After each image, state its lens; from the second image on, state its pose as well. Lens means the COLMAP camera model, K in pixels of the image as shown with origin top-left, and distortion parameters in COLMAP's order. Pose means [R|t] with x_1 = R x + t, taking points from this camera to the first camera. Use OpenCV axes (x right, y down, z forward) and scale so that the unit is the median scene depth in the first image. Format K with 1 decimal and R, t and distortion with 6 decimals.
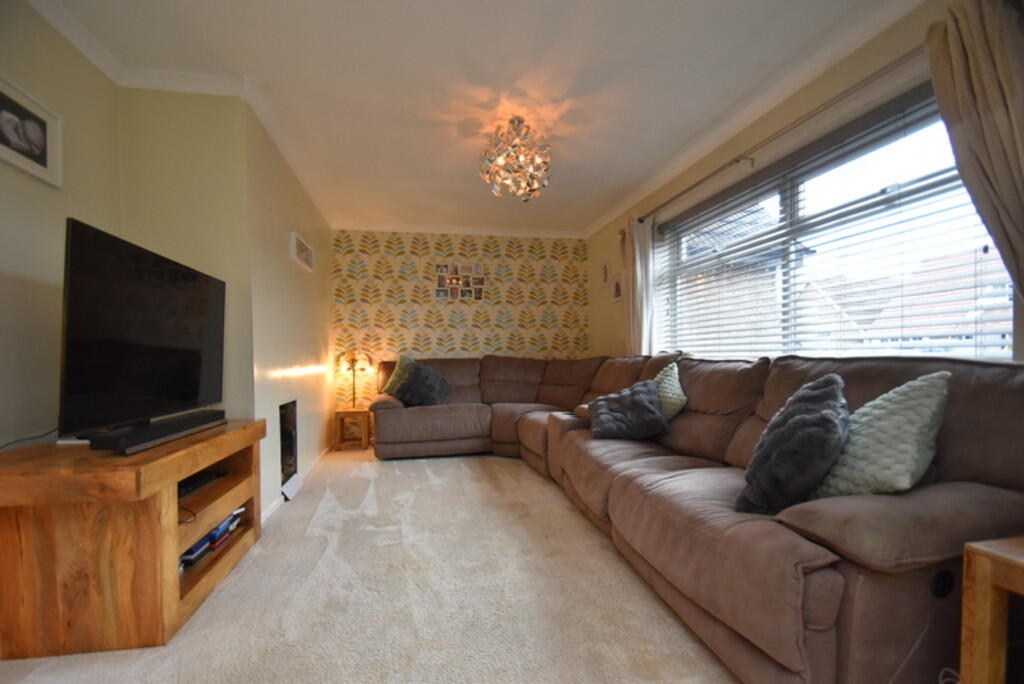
lens RADIAL K [[447.4, 0, 498.3], [0, 447.4, 364.9], [0, 0, 1]] dist [0.013782, -0.013735]
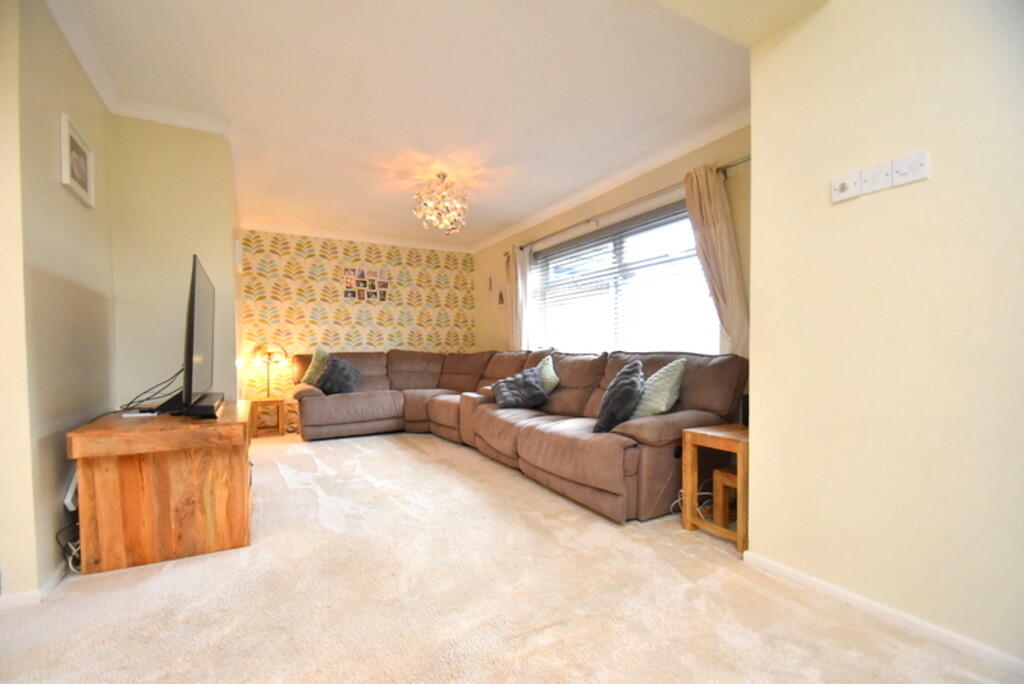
lens RADIAL K [[447.4, 0, 498.3], [0, 447.4, 364.9], [0, 0, 1]] dist [0.013782, -0.013735]
pose [[0.951692, -0.005017, 0.307012, -0.214443], [0.001432, 0.999928, 0.011903, 0.008185], [-0.307049, -0.010888, 0.951631, -0.334214]]
